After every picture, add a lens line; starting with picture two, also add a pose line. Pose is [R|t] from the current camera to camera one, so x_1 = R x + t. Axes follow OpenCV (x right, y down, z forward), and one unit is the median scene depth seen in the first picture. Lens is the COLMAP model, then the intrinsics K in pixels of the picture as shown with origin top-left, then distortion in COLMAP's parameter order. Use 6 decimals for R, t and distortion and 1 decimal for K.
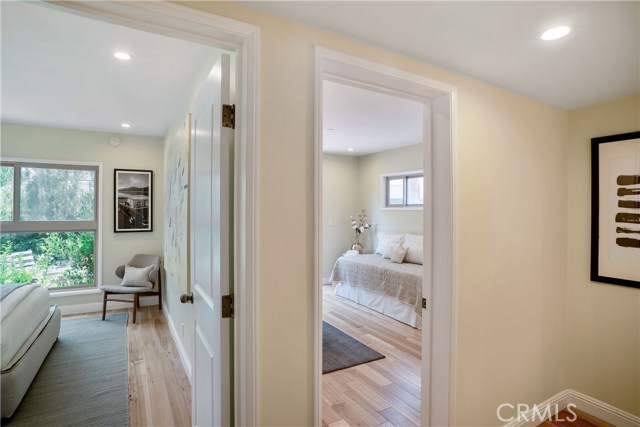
lens RADIAL K [[336.9, 0, 320.3], [0, 336.9, 204.7], [0, 0, 1]] dist [-0.060190, 0.027264]
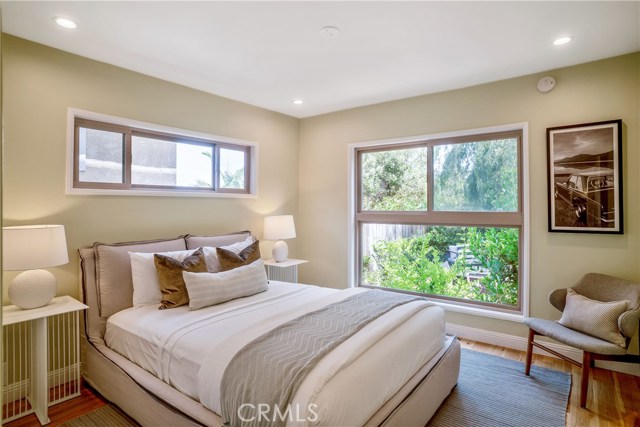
lens RADIAL K [[336.9, 0, 320.3], [0, 336.9, 204.7], [0, 0, 1]] dist [-0.060190, 0.027264]
pose [[0.366283, -0.006160, -0.930483, -0.207429], [0.019459, 0.999810, 0.001041, 0.024752], [0.930300, -0.018488, 0.366333, 0.378622]]
